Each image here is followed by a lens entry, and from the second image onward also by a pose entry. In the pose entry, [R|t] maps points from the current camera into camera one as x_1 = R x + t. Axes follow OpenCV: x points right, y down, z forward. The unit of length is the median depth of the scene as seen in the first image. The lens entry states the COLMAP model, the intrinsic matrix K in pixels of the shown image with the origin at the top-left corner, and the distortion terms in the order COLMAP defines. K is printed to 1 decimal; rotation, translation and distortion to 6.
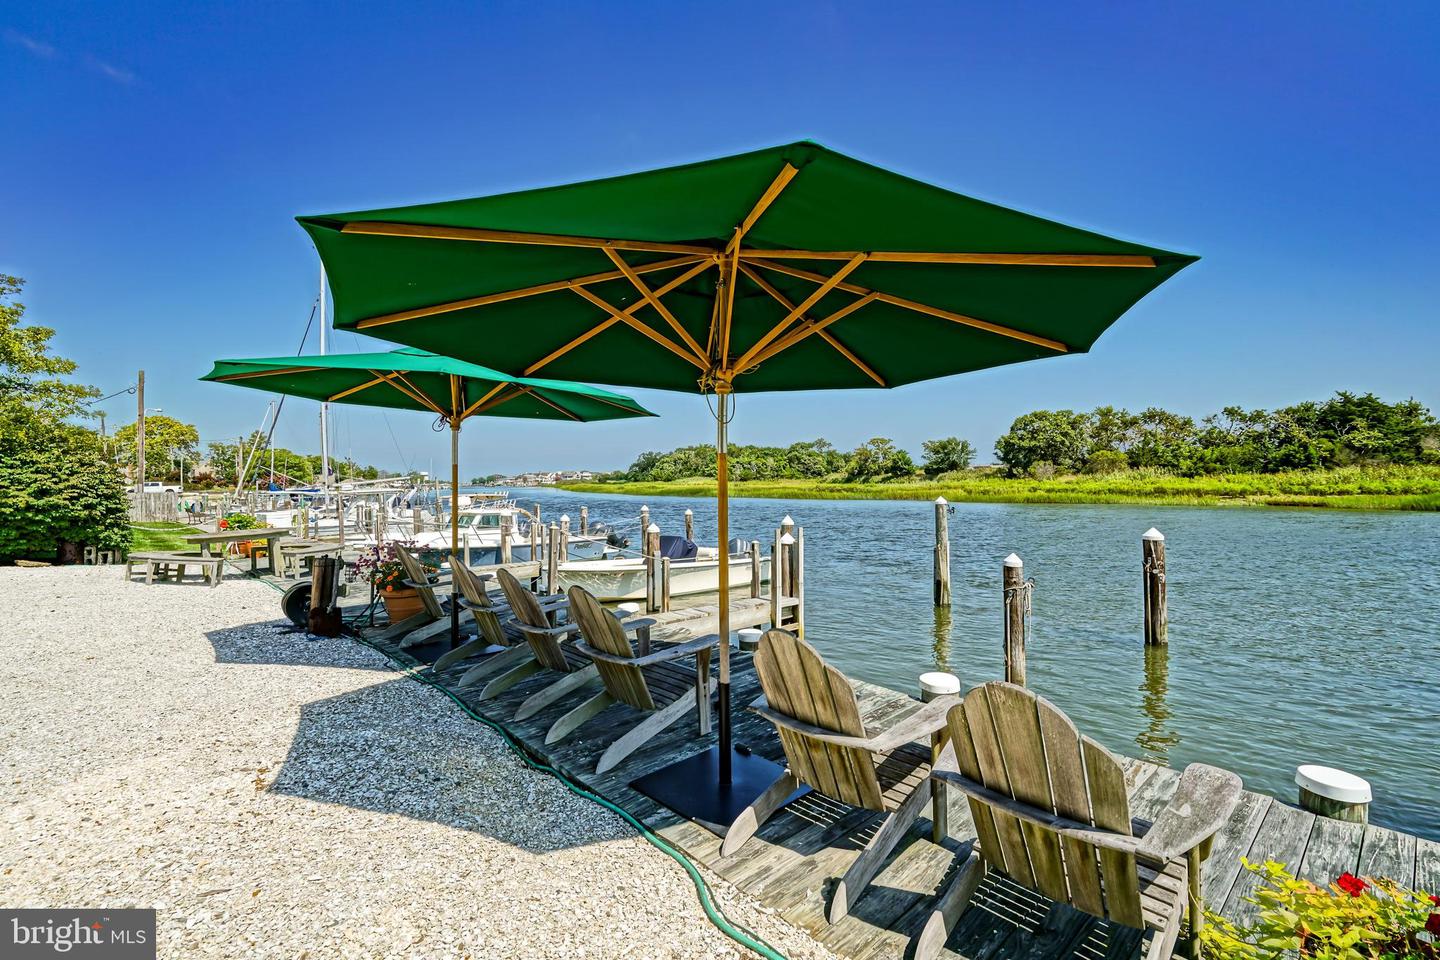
lens RADIAL K [[651.2, 0, 702.3], [0, 651.2, 479.8], [0, 0, 1]] dist [0.043185, -0.002748]
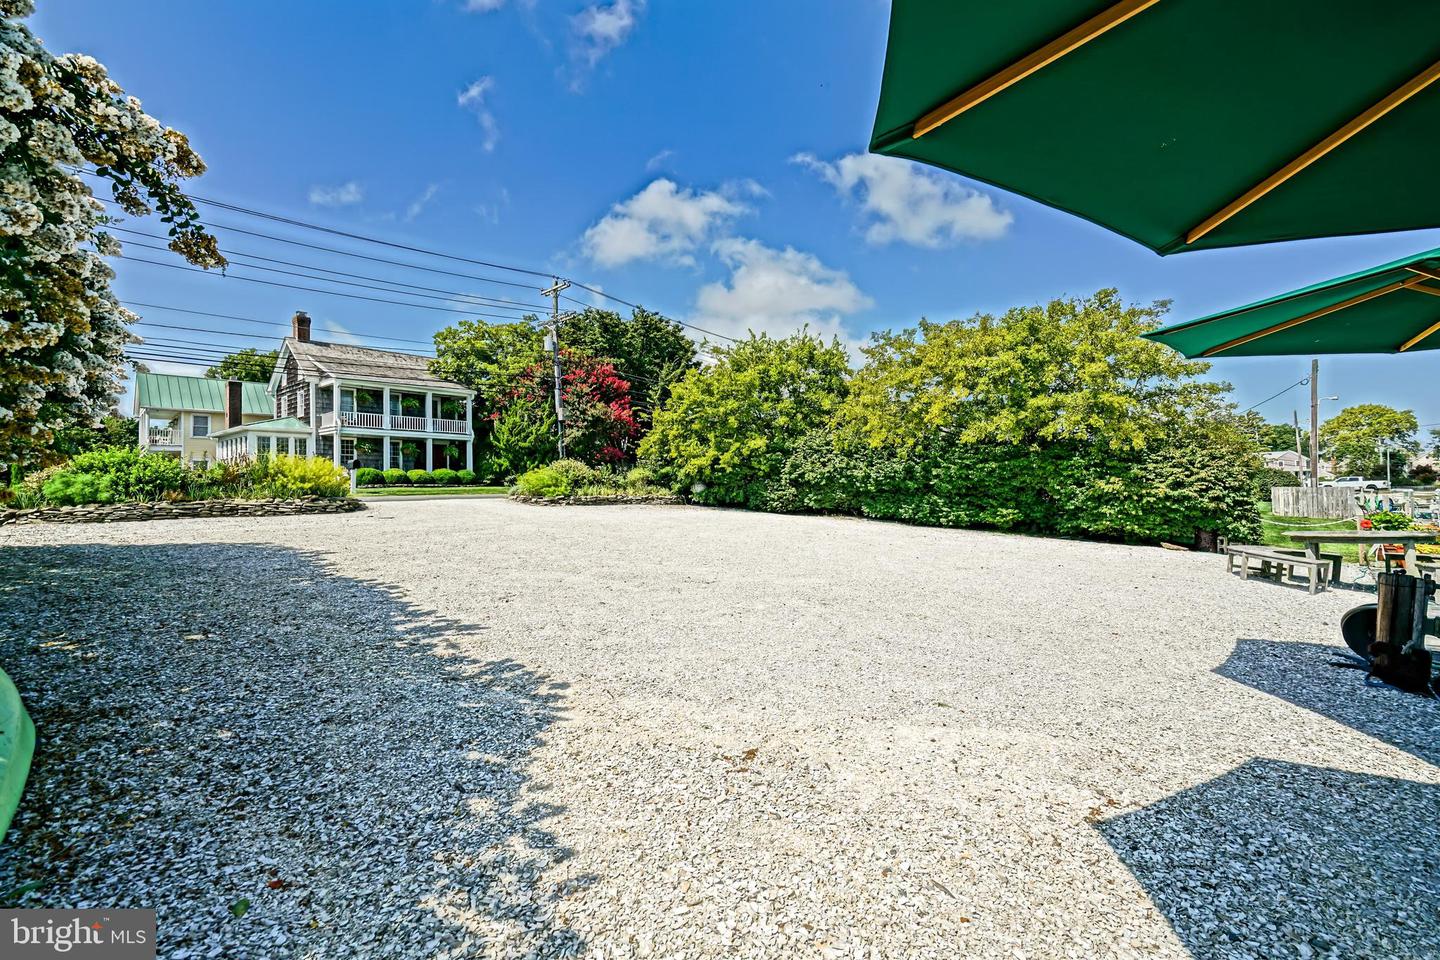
lens RADIAL K [[651.2, 0, 707.2], [0, 651.2, 480.5], [0, 0, 1]] dist [0.043185, -0.002748]
pose [[0.116748, -0.004782, -0.993150, 0.029015], [0.012634, 0.999915, -0.003330, 0.006116], [0.993081, -0.012159, 0.116799, 0.096569]]
